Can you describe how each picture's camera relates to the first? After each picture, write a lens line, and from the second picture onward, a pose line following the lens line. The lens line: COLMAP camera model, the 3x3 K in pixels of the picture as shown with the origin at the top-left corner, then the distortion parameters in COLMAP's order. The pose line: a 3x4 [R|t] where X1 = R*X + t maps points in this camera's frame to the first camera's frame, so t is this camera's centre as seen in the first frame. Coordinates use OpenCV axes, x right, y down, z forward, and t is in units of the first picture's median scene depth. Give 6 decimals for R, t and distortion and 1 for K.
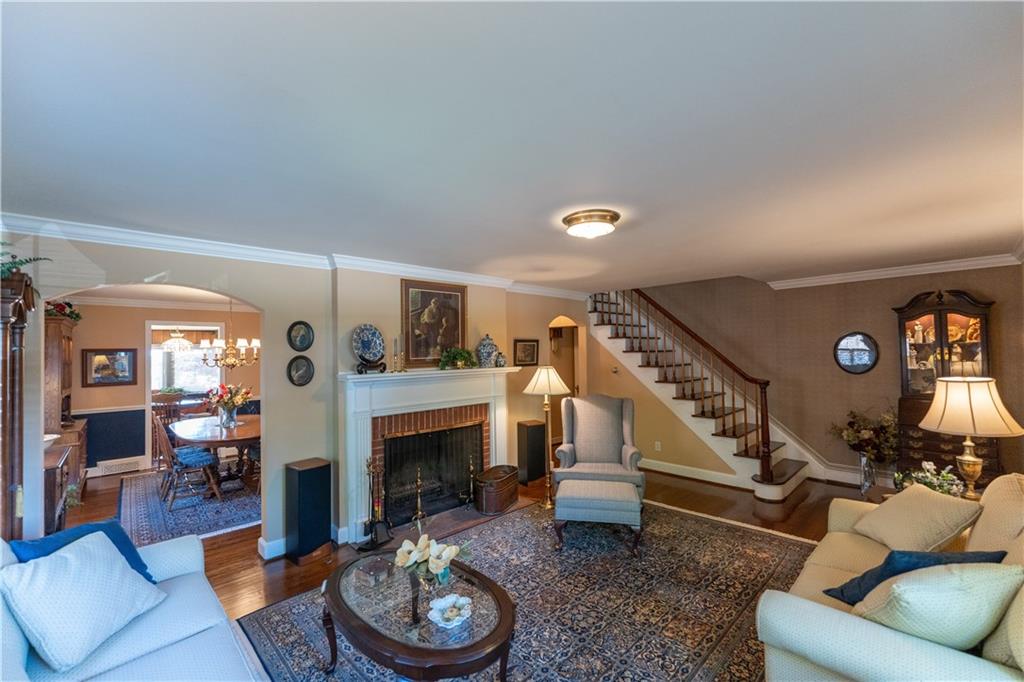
lens RADIAL K [[422.8, 0, 512.0], [0, 422.8, 341.0], [0, 0, 1]] dist [-0.000637, -0.000173]
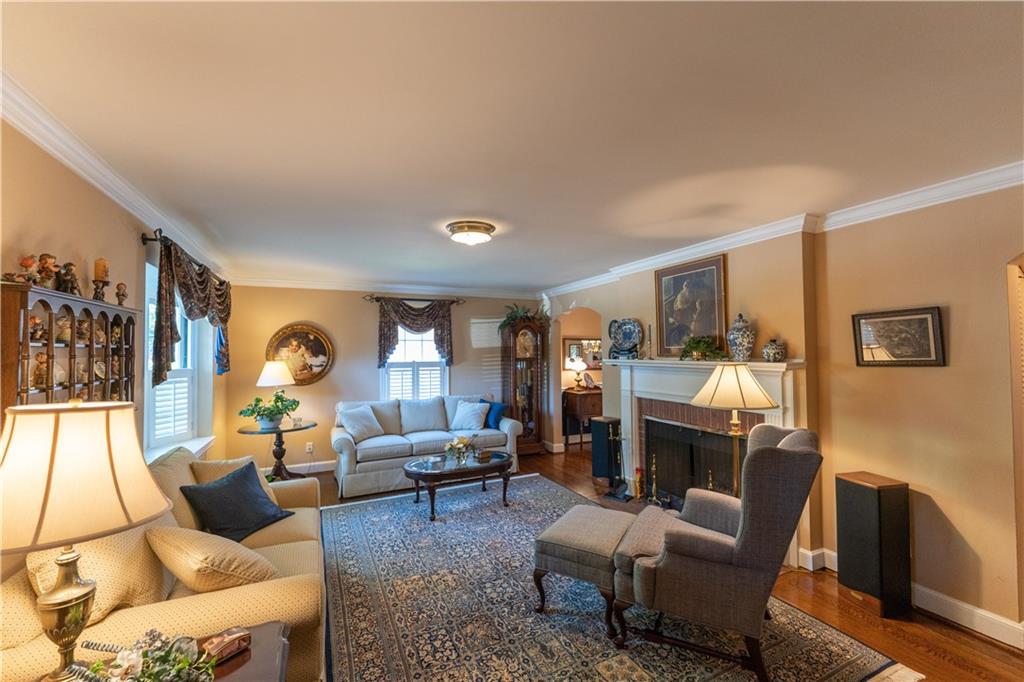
lens RADIAL K [[424.4, 0, 512.0], [0, 424.4, 341.0], [0, 0, 1]] dist [0.000782, 0.000058]
pose [[-0.320198, 0.003123, -0.947346, 0.838861], [0.042223, 0.999048, -0.010978, 0.022363], [0.946409, -0.043514, -0.320025, 0.982590]]
